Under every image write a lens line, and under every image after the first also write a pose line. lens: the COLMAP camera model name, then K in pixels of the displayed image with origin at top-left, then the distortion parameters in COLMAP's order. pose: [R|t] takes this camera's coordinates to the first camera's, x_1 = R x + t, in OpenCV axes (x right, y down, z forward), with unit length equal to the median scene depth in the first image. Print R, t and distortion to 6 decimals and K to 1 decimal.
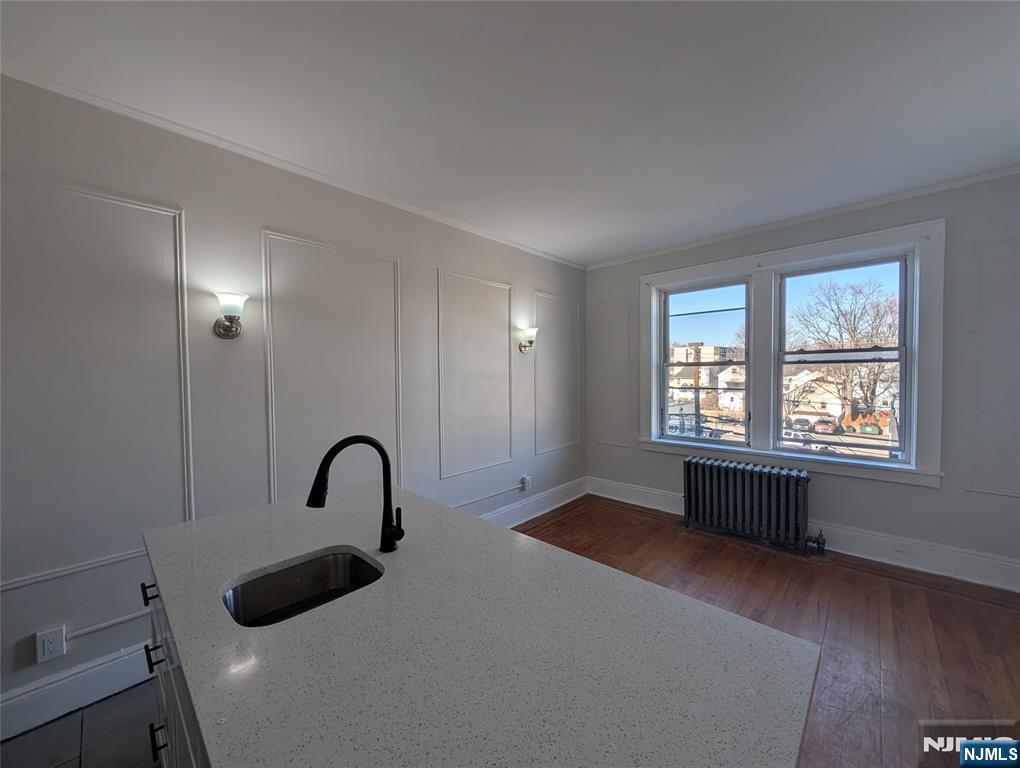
lens RADIAL K [[391.7, 0, 506.5], [0, 391.7, 385.1], [0, 0, 1]] dist [0.002600, 0.000187]
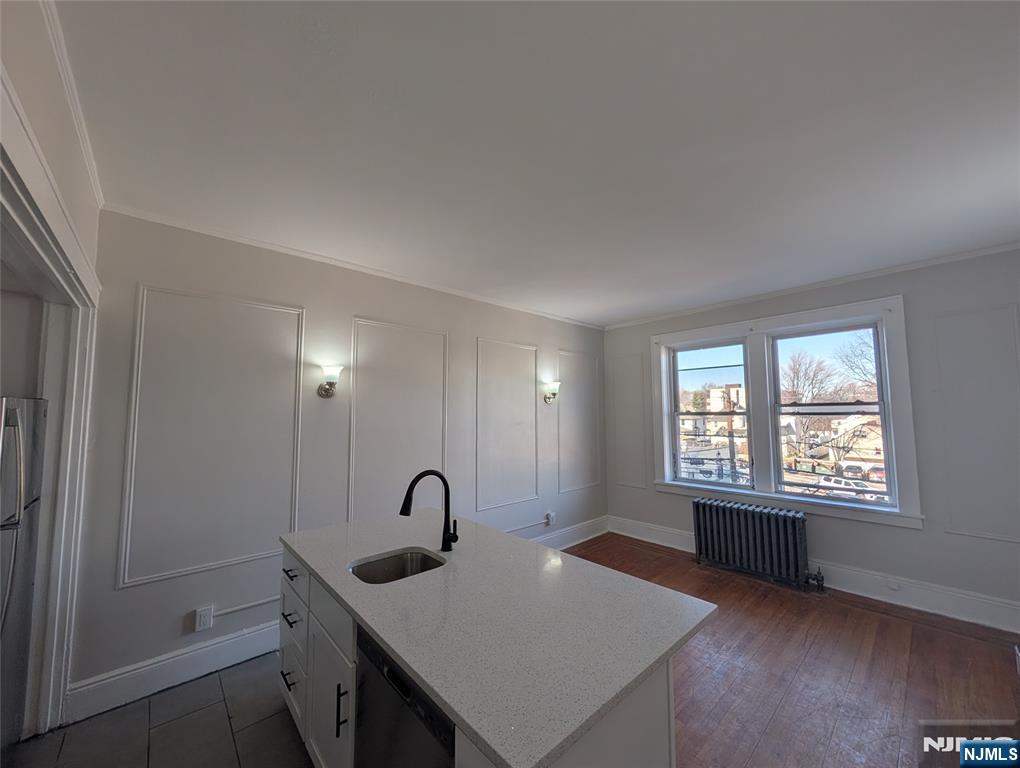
lens RADIAL K [[391.7, 0, 510.1], [0, 391.7, 383.5], [0, 0, 1]] dist [0.002600, 0.000187]
pose [[0.997572, 0.001021, -0.069629, 0.014950], [-0.008562, 0.994104, -0.108090, -0.017422], [0.069108, 0.108424, 0.991700, -0.209083]]
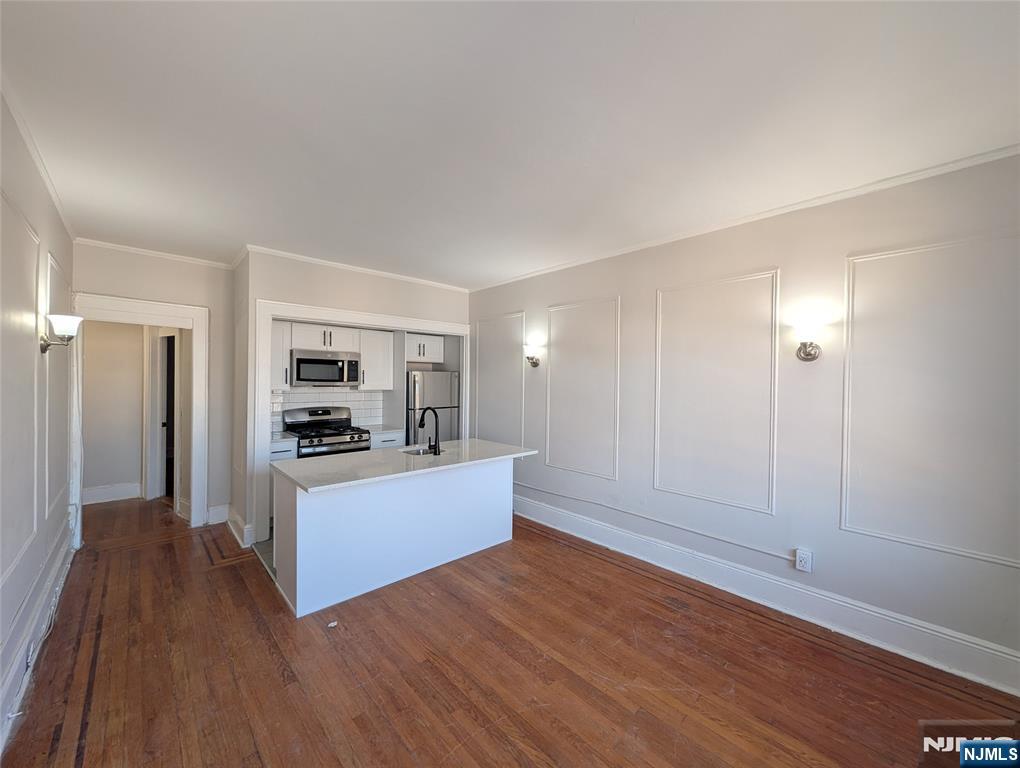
lens RADIAL K [[391.7, 0, 506.5], [0, 391.7, 379.8], [0, 0, 1]] dist [0.002600, 0.000187]
pose [[-0.061779, 0.007374, -0.998063, 0.907051], [-0.044872, 0.998941, 0.010158, -0.043444], [0.997081, 0.045413, -0.061382, 0.660244]]
